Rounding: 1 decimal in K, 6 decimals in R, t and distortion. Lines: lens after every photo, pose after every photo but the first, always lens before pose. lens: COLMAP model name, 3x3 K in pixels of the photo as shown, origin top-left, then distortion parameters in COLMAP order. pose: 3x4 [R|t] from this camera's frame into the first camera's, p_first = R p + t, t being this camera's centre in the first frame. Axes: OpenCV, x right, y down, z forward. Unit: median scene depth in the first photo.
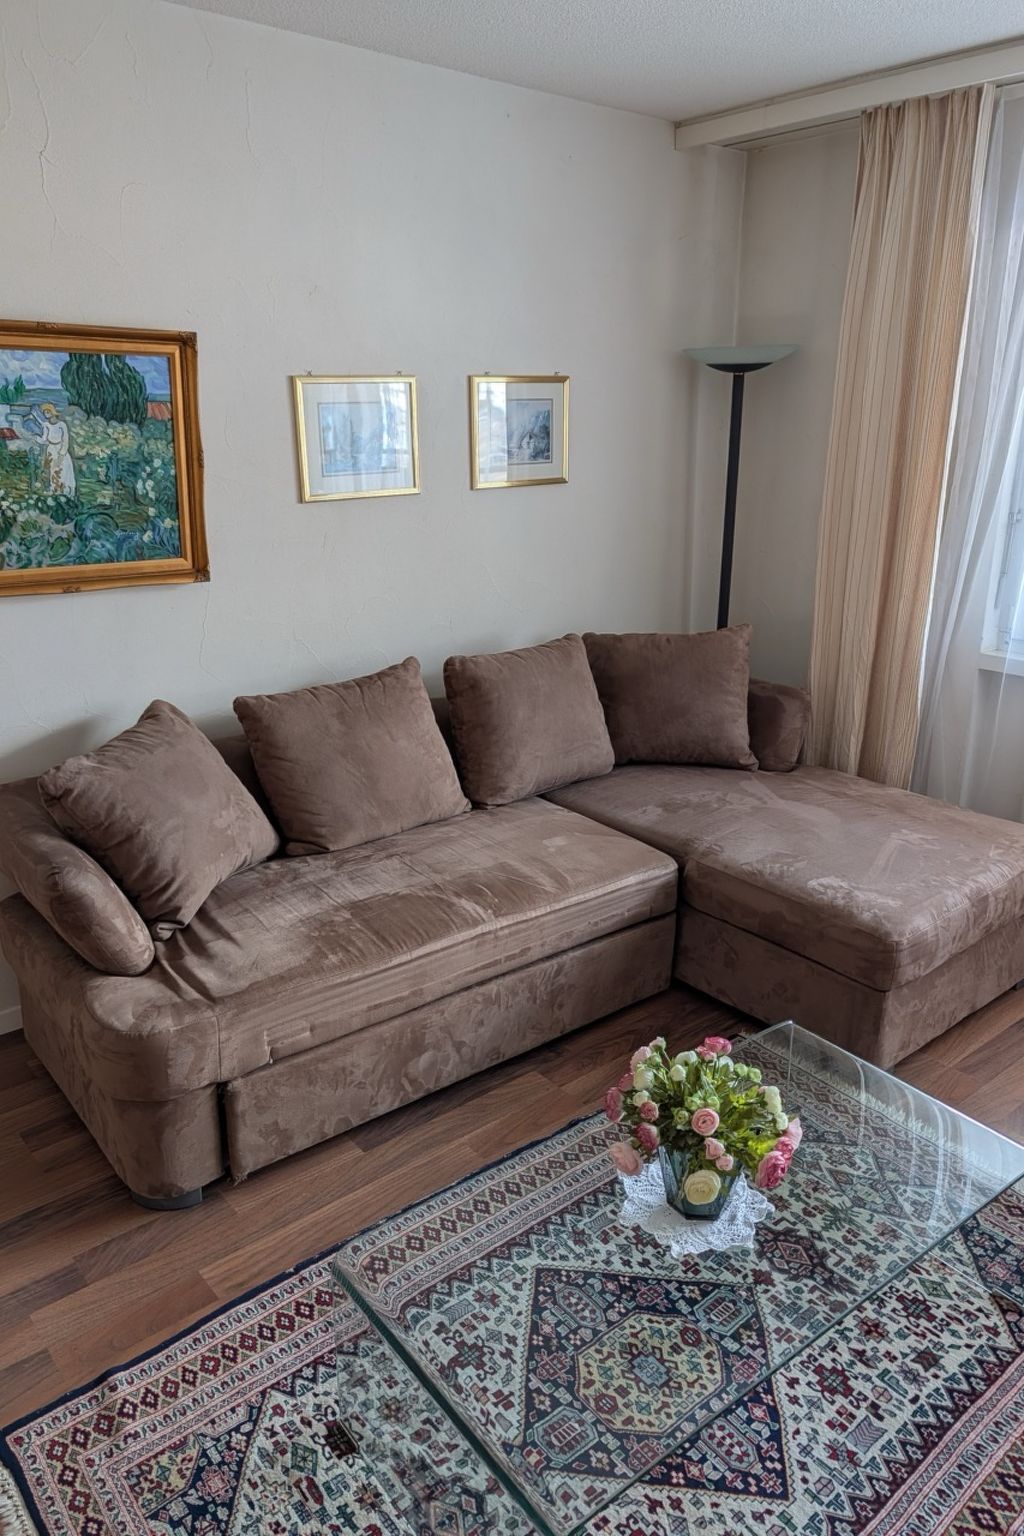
lens RADIAL K [[1100.8, 0, 533.0], [0, 1100.8, 768.6], [0, 0, 1]] dist [0.003381, 0.009355]
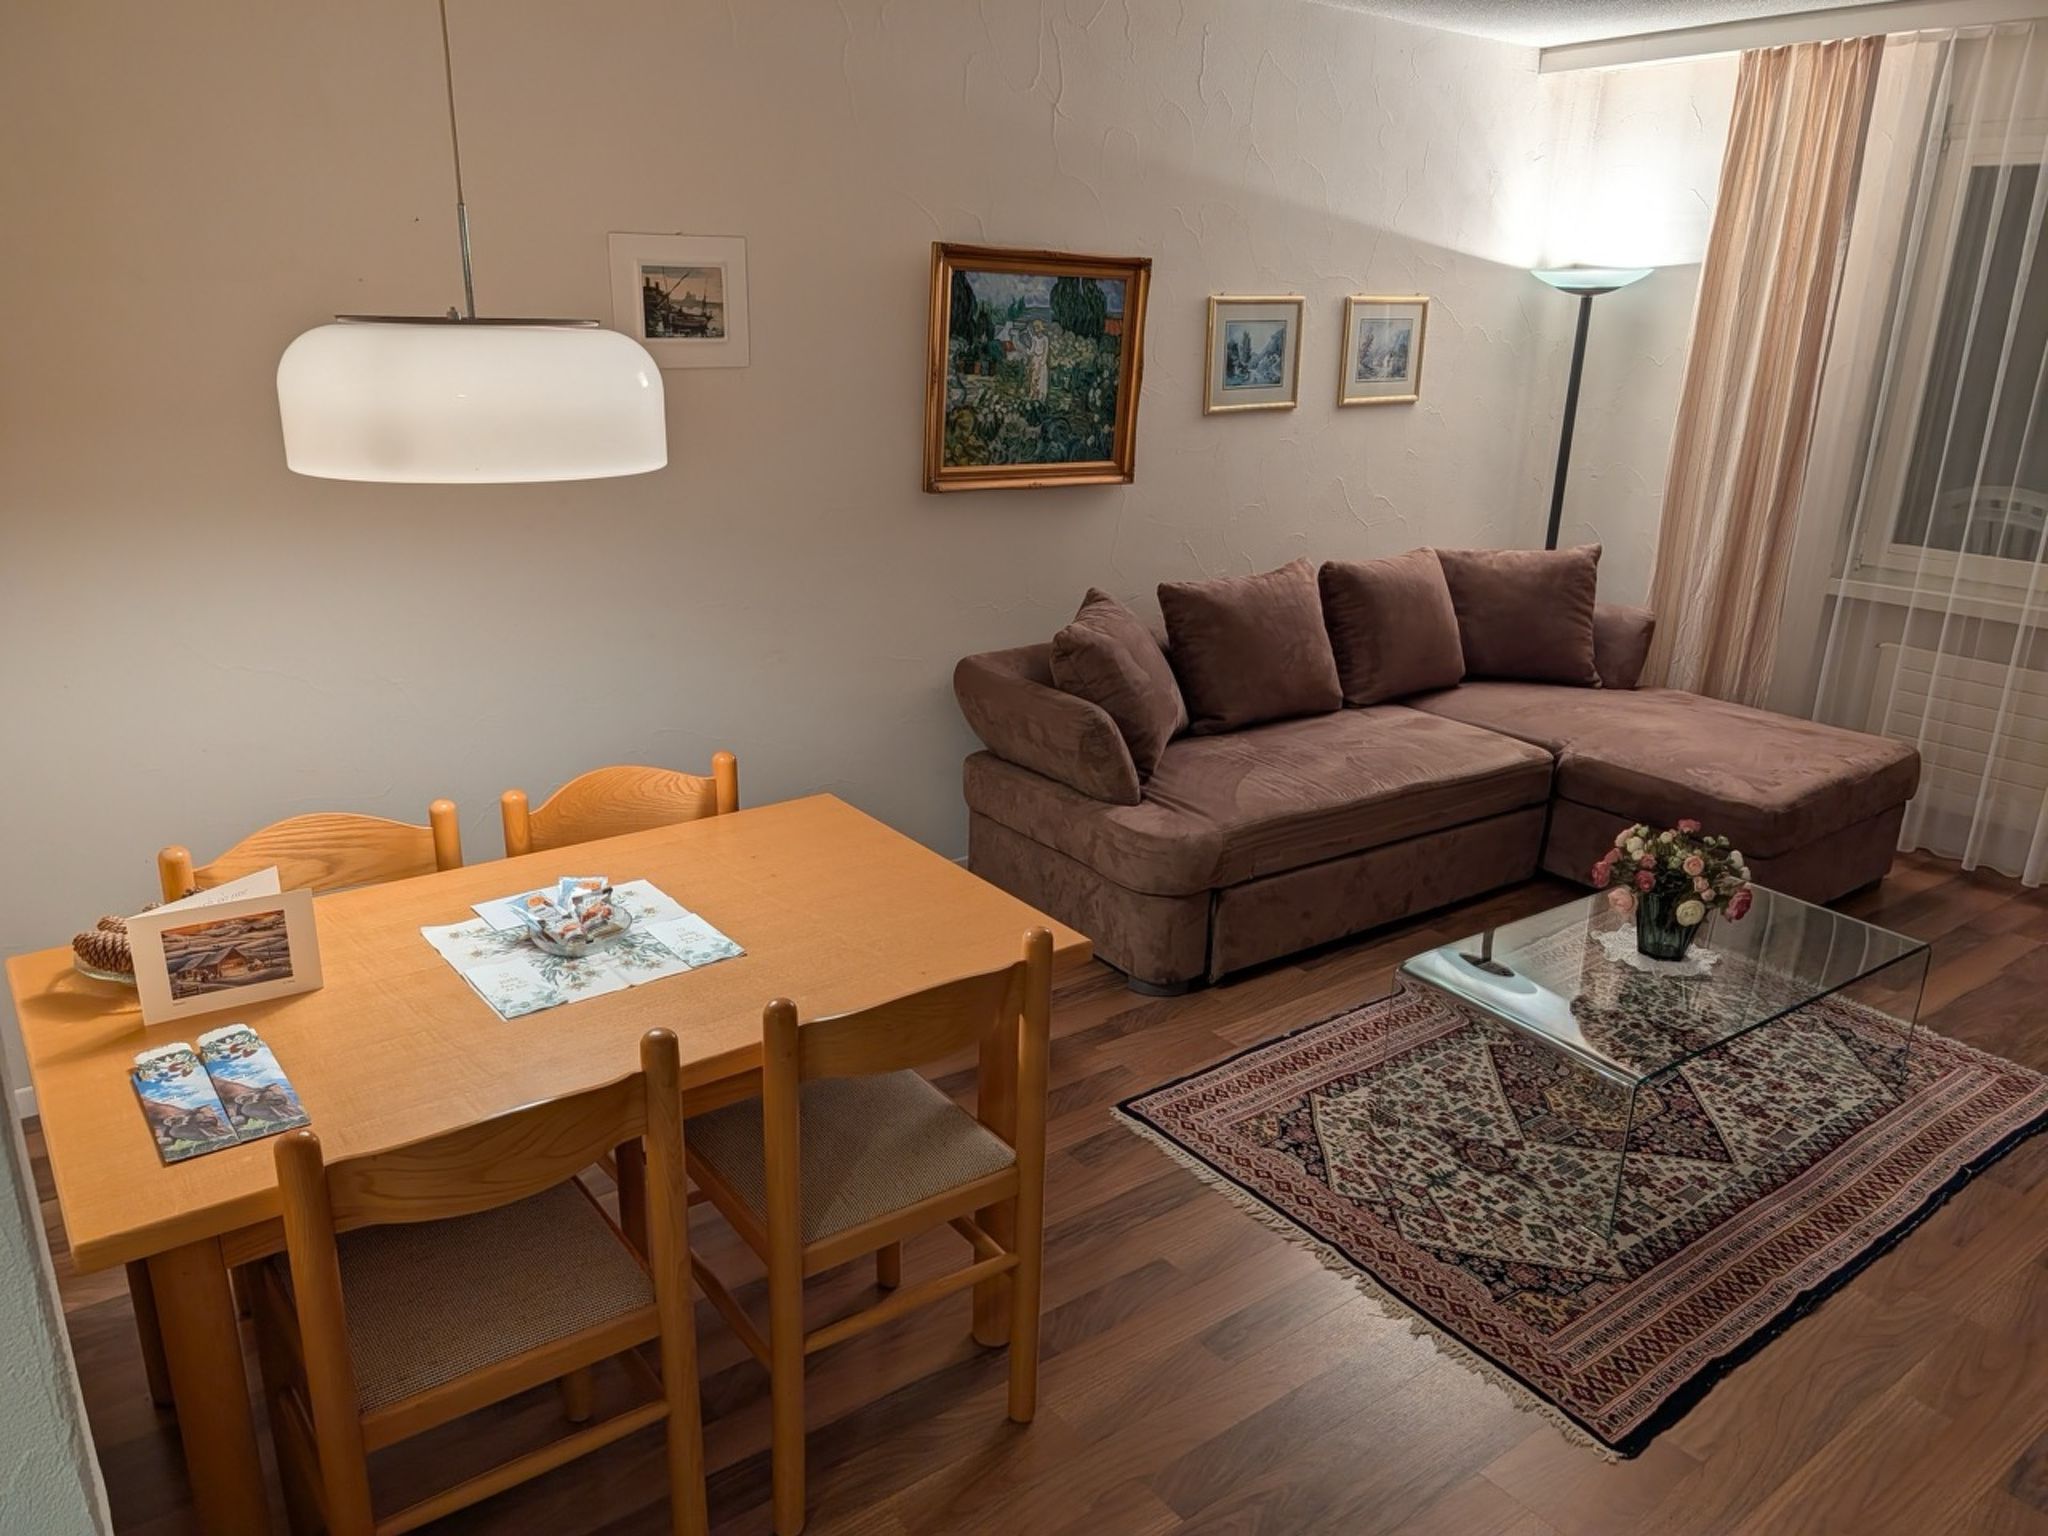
lens RADIAL K [[1474.5, 0, 1033.9], [0, 1474.5, 793.8], [0, 0, 1]] dist [0.019135, -0.019771]
pose [[0.998690, 0.034215, -0.038035, -0.379302], [-0.034077, 0.999410, 0.004284, 0.159453], [0.038159, -0.002982, 0.999267, -0.553777]]
